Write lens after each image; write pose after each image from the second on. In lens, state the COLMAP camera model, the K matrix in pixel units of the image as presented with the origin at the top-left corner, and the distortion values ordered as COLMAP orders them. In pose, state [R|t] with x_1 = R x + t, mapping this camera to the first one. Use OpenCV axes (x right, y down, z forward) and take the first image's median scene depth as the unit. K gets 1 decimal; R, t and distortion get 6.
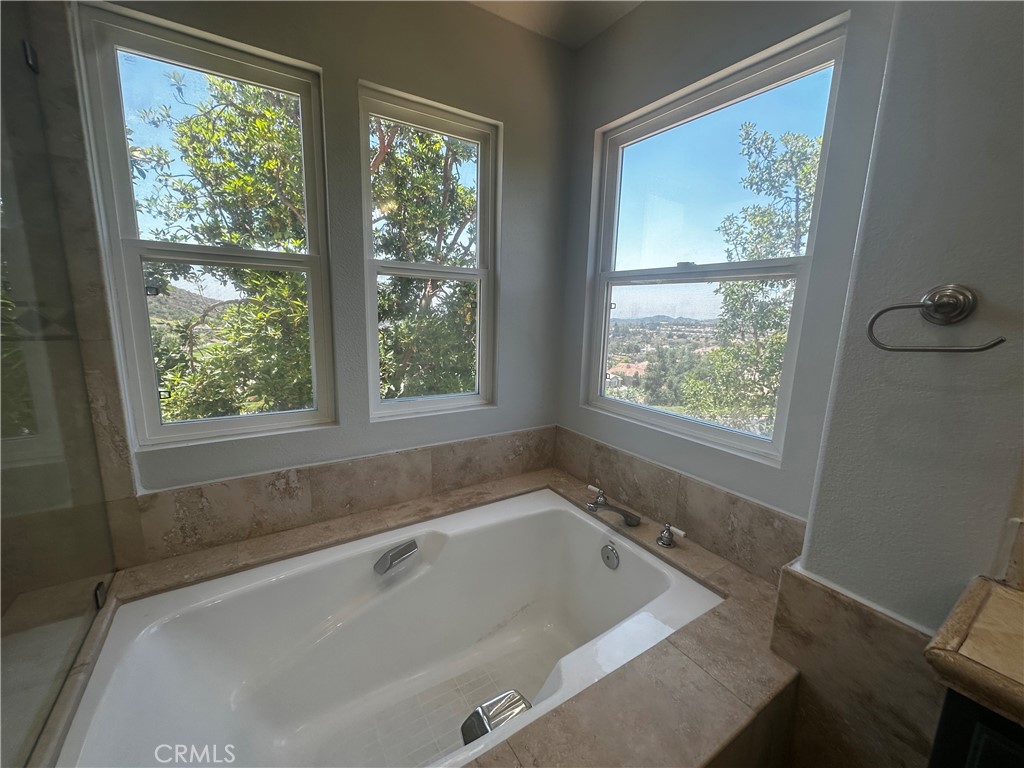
lens RADIAL K [[411.3, 0, 512.0], [0, 411.3, 384.0], [0, 0, 1]] dist [-0.000739, -0.000126]
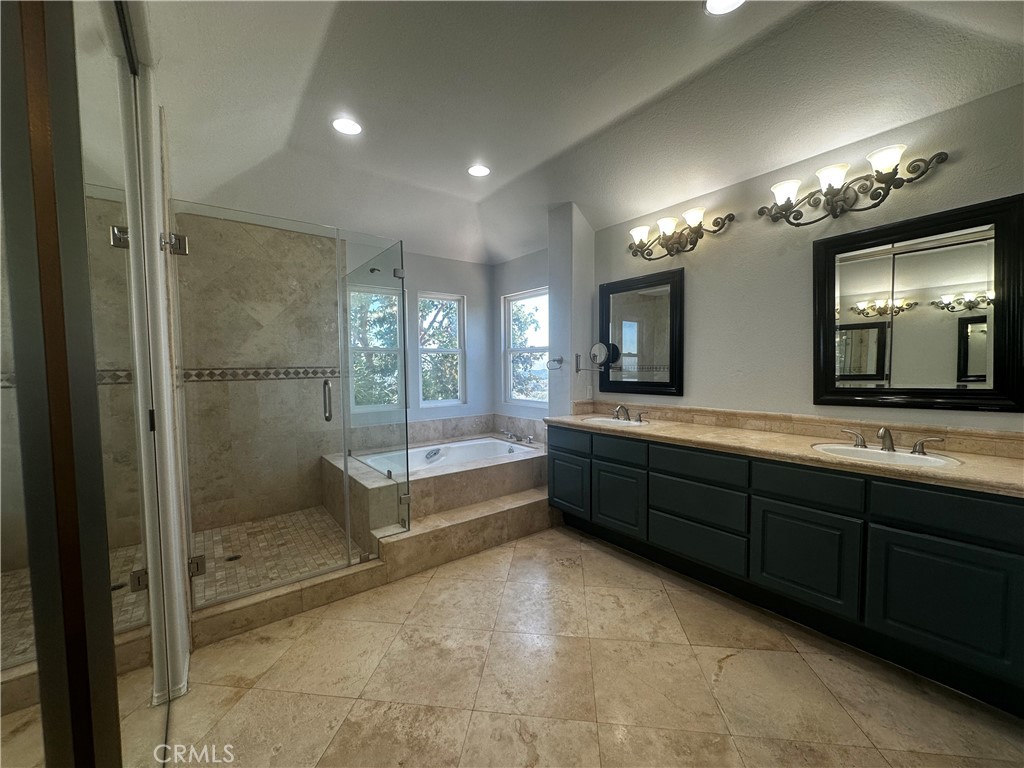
lens RADIAL K [[411.3, 0, 512.0], [0, 411.3, 384.0], [0, 0, 1]] dist [-0.000739, -0.000126]
pose [[0.995800, -0.040130, 0.082294, 0.031723], [0.050565, 0.990365, -0.128919, 0.284618], [-0.076328, 0.132539, 0.988235, -1.533420]]
